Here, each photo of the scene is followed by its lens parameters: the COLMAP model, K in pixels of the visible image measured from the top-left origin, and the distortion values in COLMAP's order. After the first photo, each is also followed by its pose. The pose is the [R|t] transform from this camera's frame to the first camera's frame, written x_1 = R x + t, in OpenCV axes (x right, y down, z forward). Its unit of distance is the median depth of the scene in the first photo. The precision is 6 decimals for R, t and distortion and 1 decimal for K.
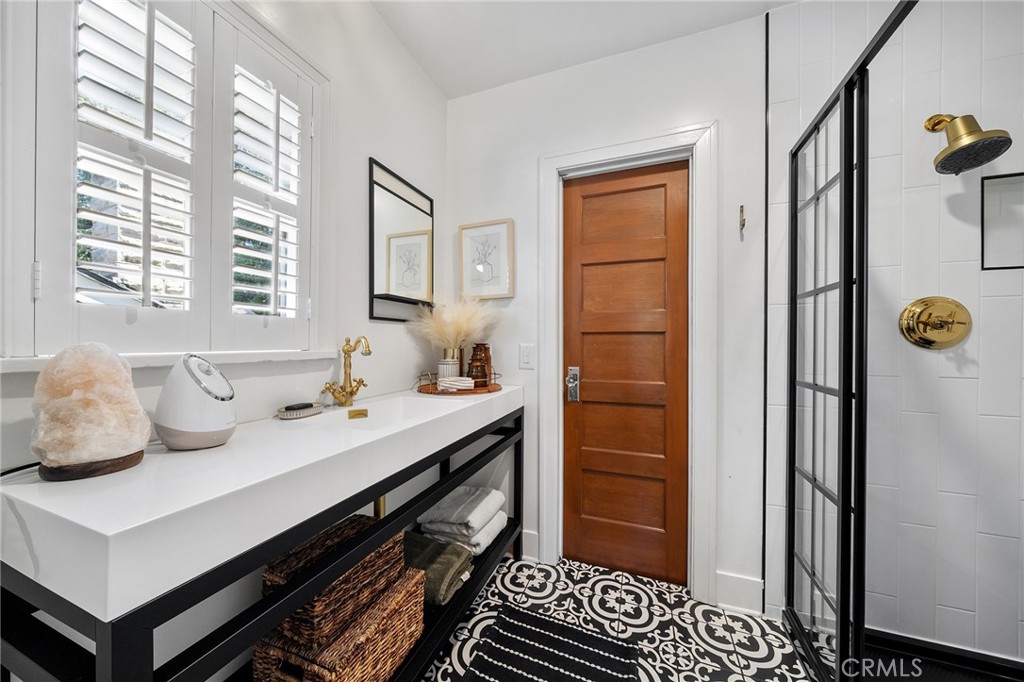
lens RADIAL K [[357.1, 0, 513.3], [0, 357.1, 346.3], [0, 0, 1]] dist [-0.002255, -0.000215]
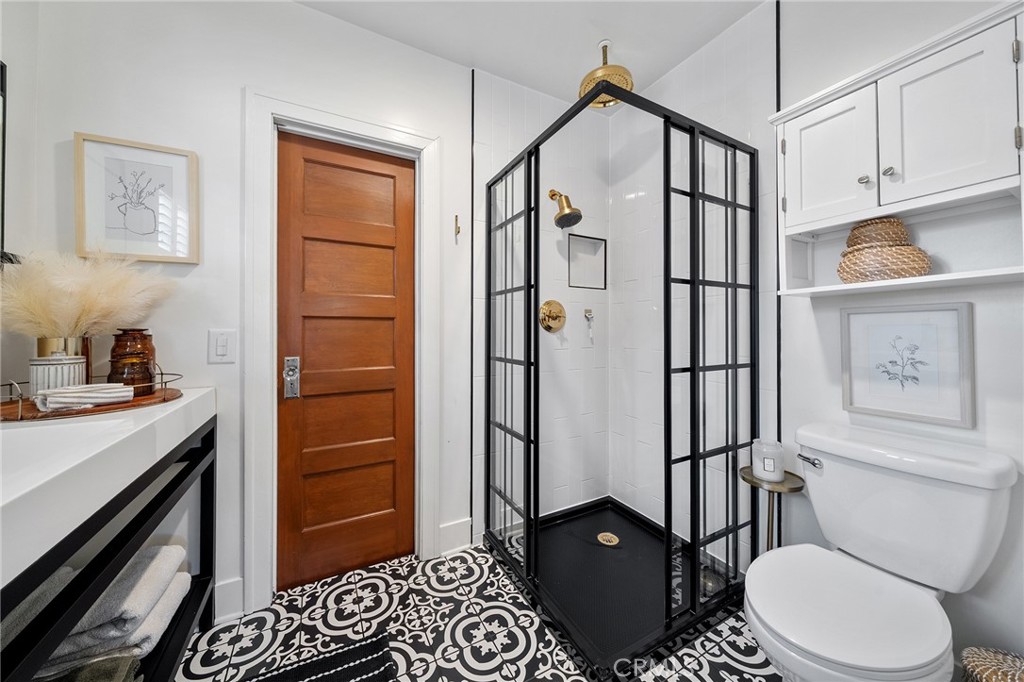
lens RADIAL K [[357.1, 0, 514.5], [0, 357.1, 329.9], [0, 0, 1]] dist [-0.002255, -0.000215]
pose [[0.643987, -0.001525, 0.765035, -0.156128], [0.007247, 0.999965, -0.004107, 0.001770], [-0.765002, 0.008189, 0.643976, 0.066638]]
